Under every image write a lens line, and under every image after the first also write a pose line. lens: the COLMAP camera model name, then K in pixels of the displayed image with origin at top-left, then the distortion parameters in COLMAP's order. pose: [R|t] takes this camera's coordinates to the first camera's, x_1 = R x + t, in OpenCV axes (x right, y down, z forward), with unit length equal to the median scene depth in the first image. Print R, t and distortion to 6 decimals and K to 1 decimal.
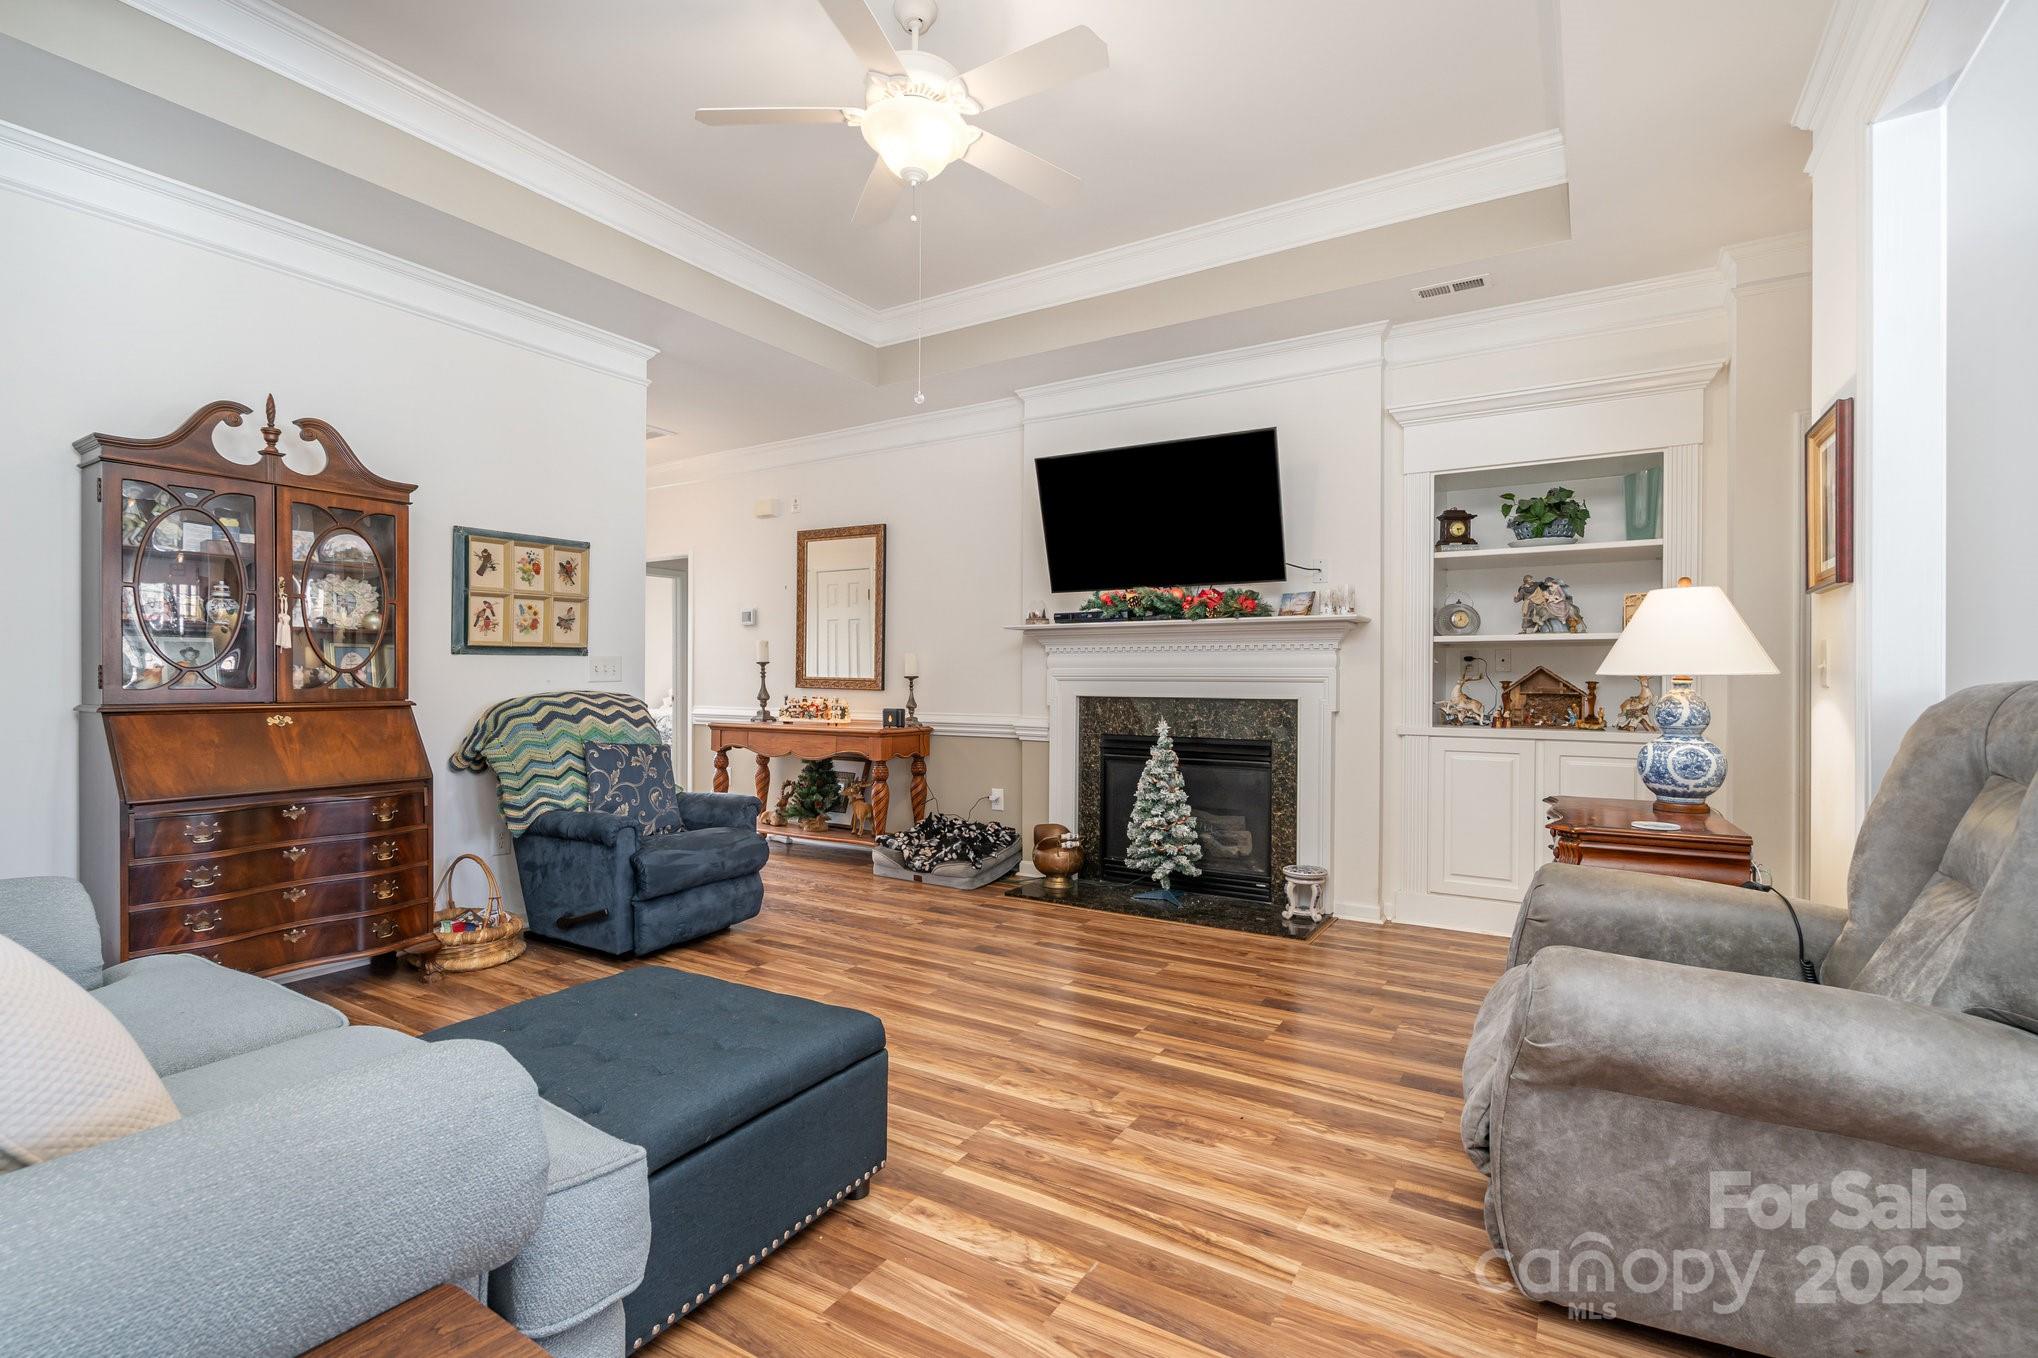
lens RADIAL K [[927.4, 0, 1022.3], [0, 927.4, 679.4], [0, 0, 1]] dist [-0.004836, 0.004373]
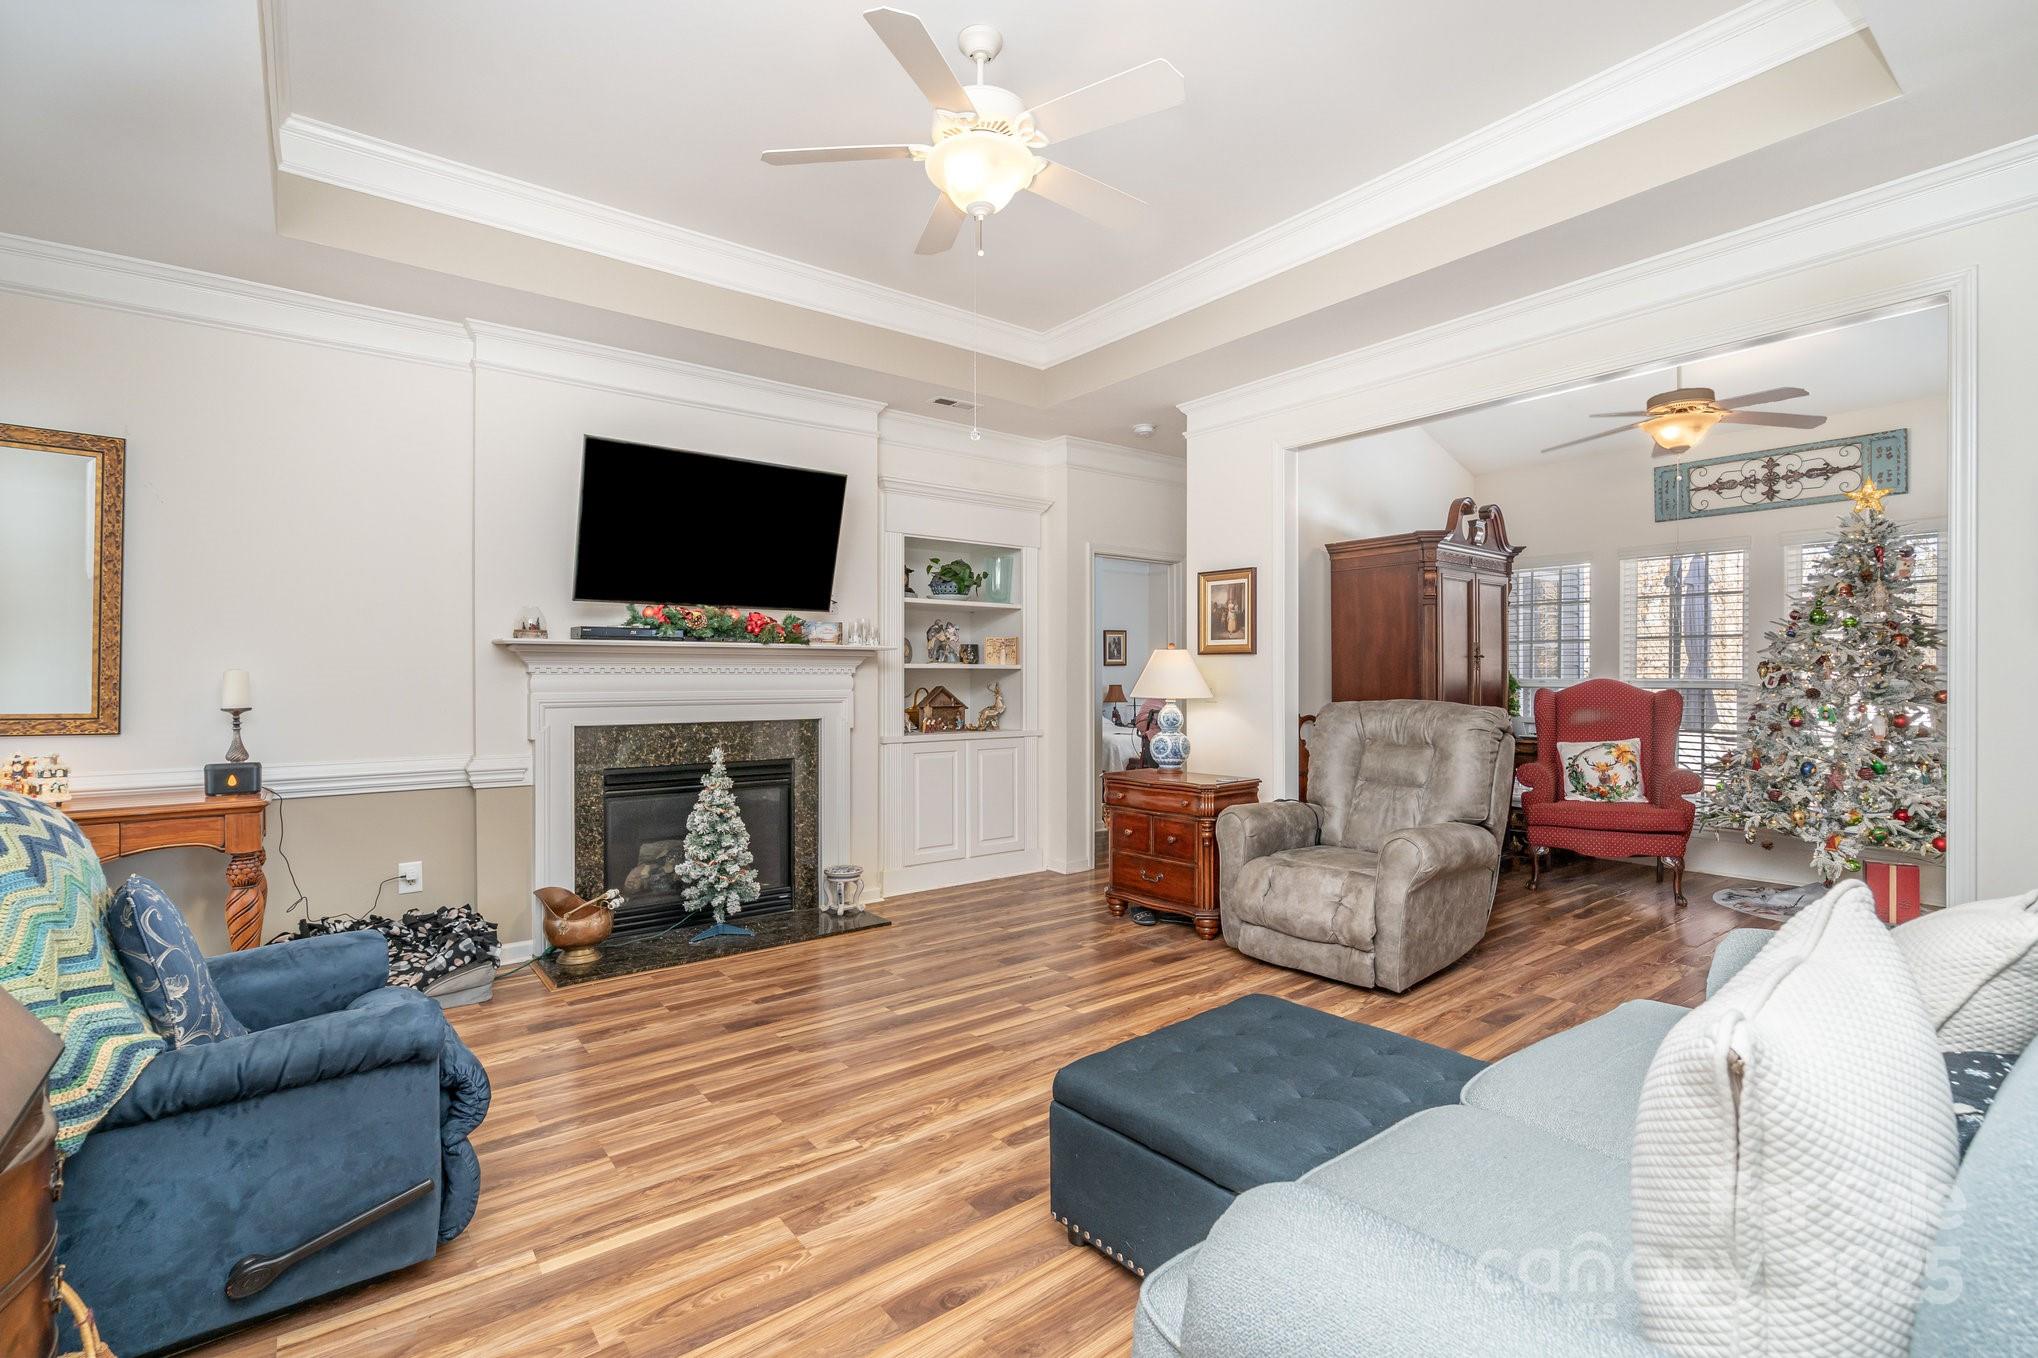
lens RADIAL K [[921.3, 0, 1021.5], [0, 921.3, 680.7], [0, 0, 1]] dist [-0.002231, 0.000745]
pose [[0.348500, -0.008956, 0.937266, -0.706820], [0.002916, 0.999960, 0.008470, -0.035027], [-0.937304, -0.000218, 0.348512, 0.428523]]
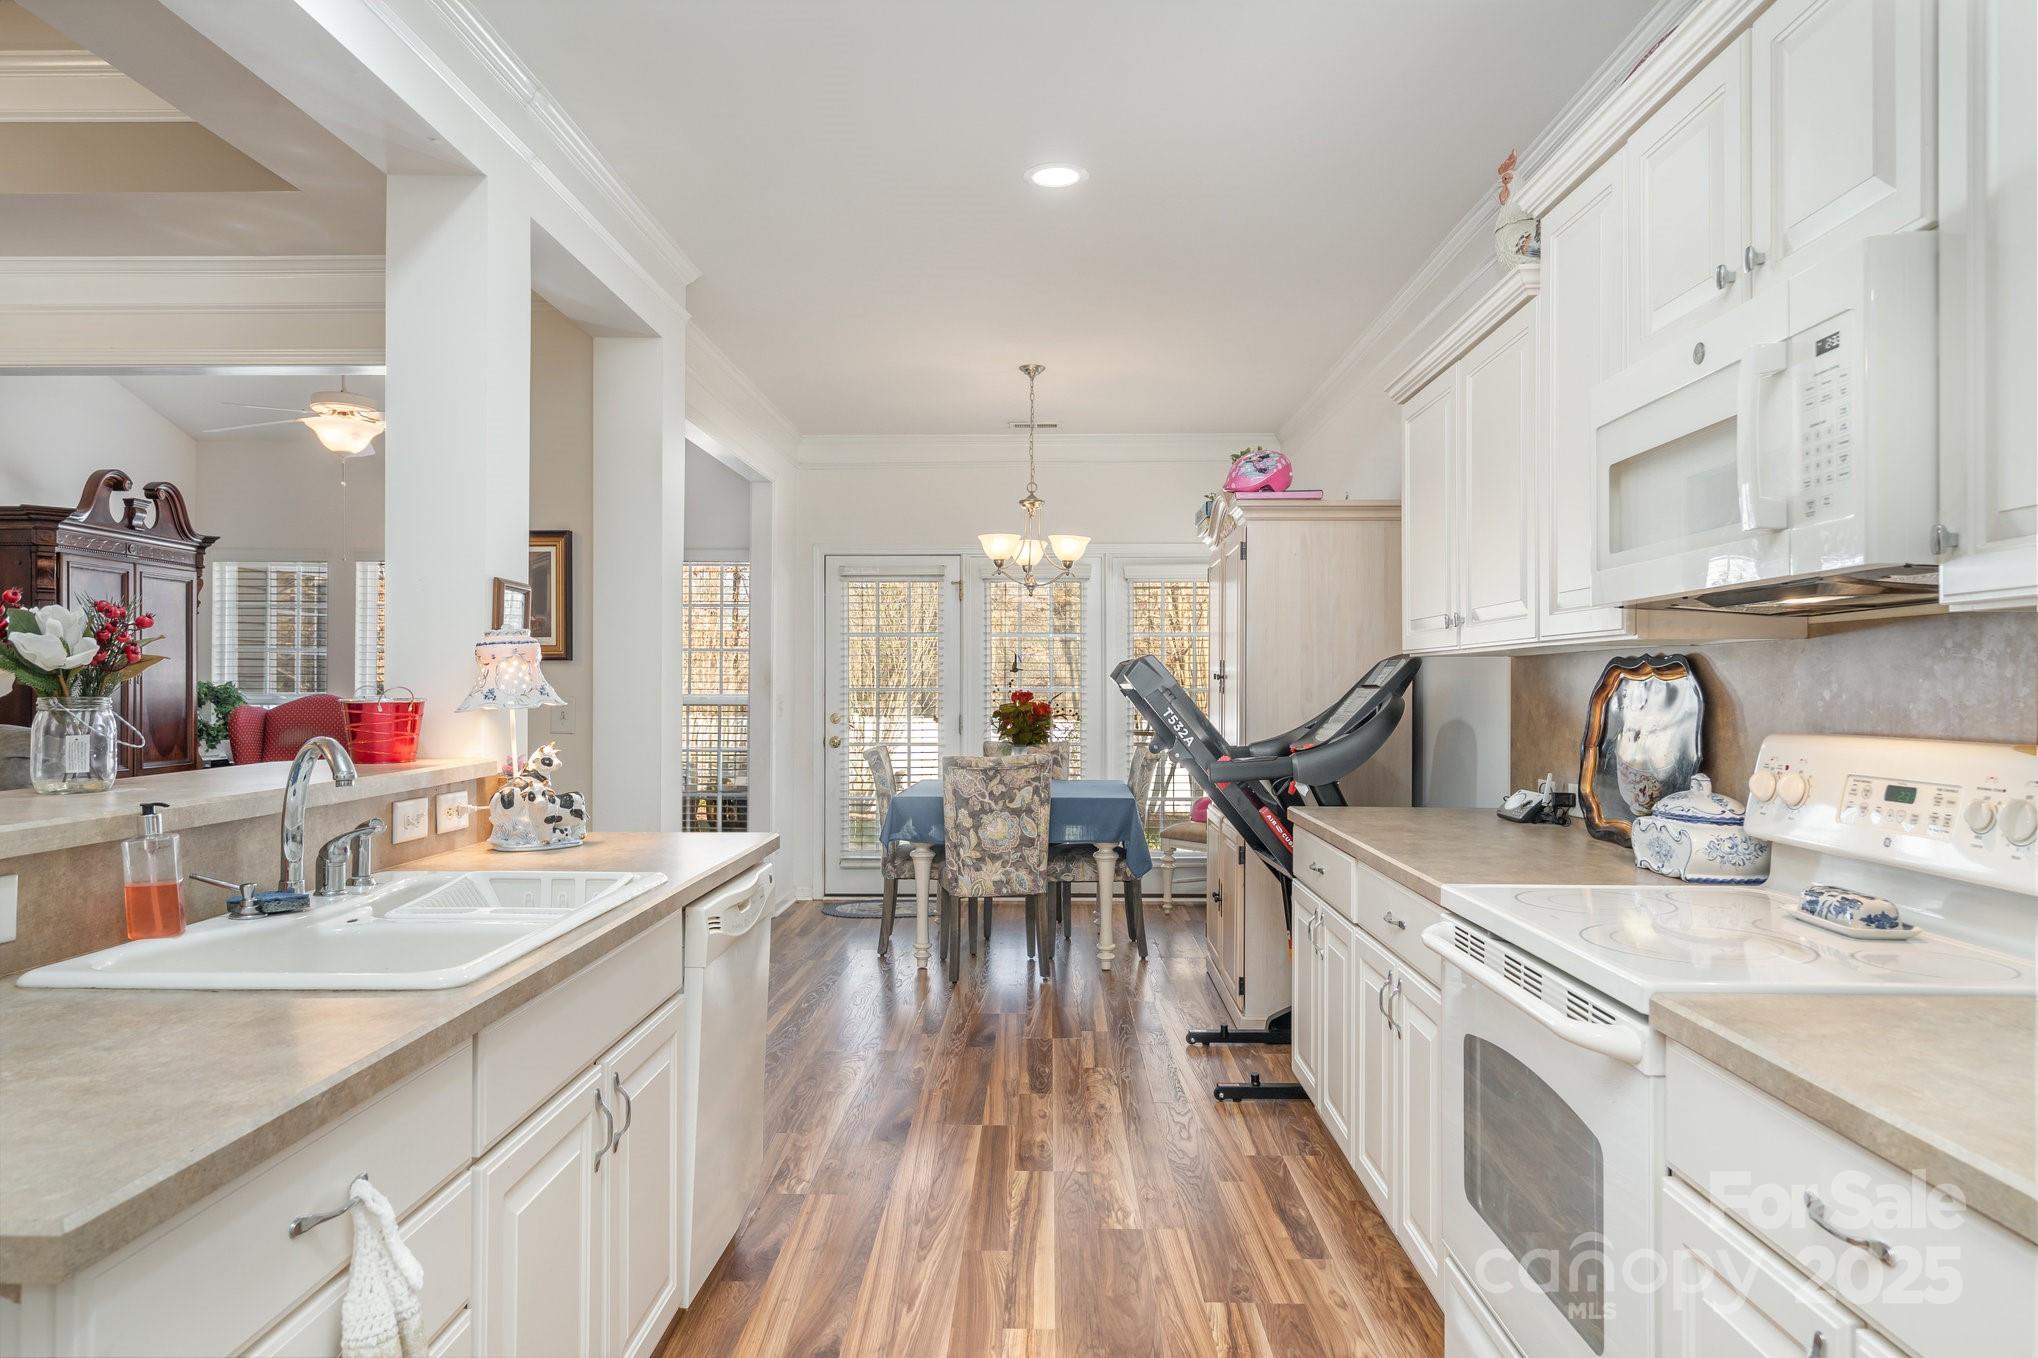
lens RADIAL K [[1228.7, 0, 1028.6], [0, 1228.7, 680.9], [0, 0, 1]] dist [0.010596, 0.000835]
pose [[-0.506665, -0.001028, 0.862143, -1.012165], [-0.004837, 0.999987, -0.001651, -0.043776], [-0.862130, -0.005007, -0.506663, 0.101533]]
